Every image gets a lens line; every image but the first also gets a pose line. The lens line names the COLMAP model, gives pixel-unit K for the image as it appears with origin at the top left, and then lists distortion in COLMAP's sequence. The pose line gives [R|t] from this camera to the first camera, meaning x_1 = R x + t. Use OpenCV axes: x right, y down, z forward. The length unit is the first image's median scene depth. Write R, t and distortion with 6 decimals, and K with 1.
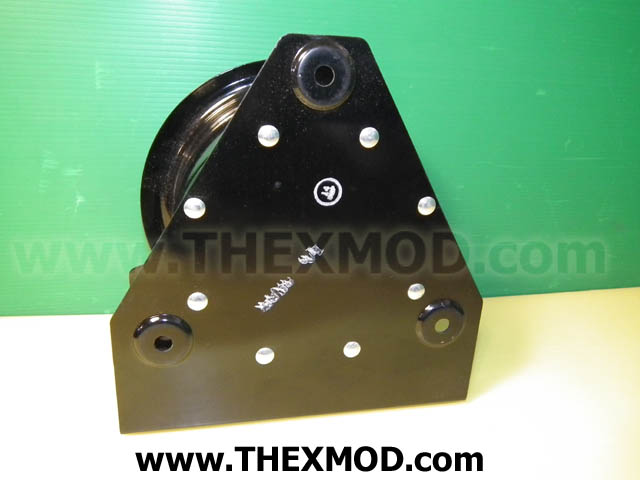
lens RADIAL K [[554.1, 0, 320.0], [0, 554.1, 240.0], [0, 0, 1]] dist [-0.238422, 0.571627]
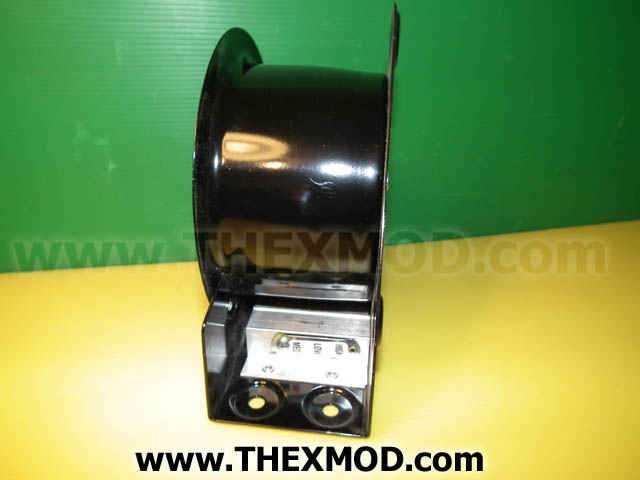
lens RADIAL K [[429.7, 0, 320.0], [0, 429.7, 240.0], [0, 0, 1]] dist [0.006696, 0.001721]
pose [[0.999785, -0.020523, -0.003115, 0.002159], [0.020755, 0.990950, 0.132614, -0.087172], [0.000365, -0.132650, 0.991163, 0.194088]]
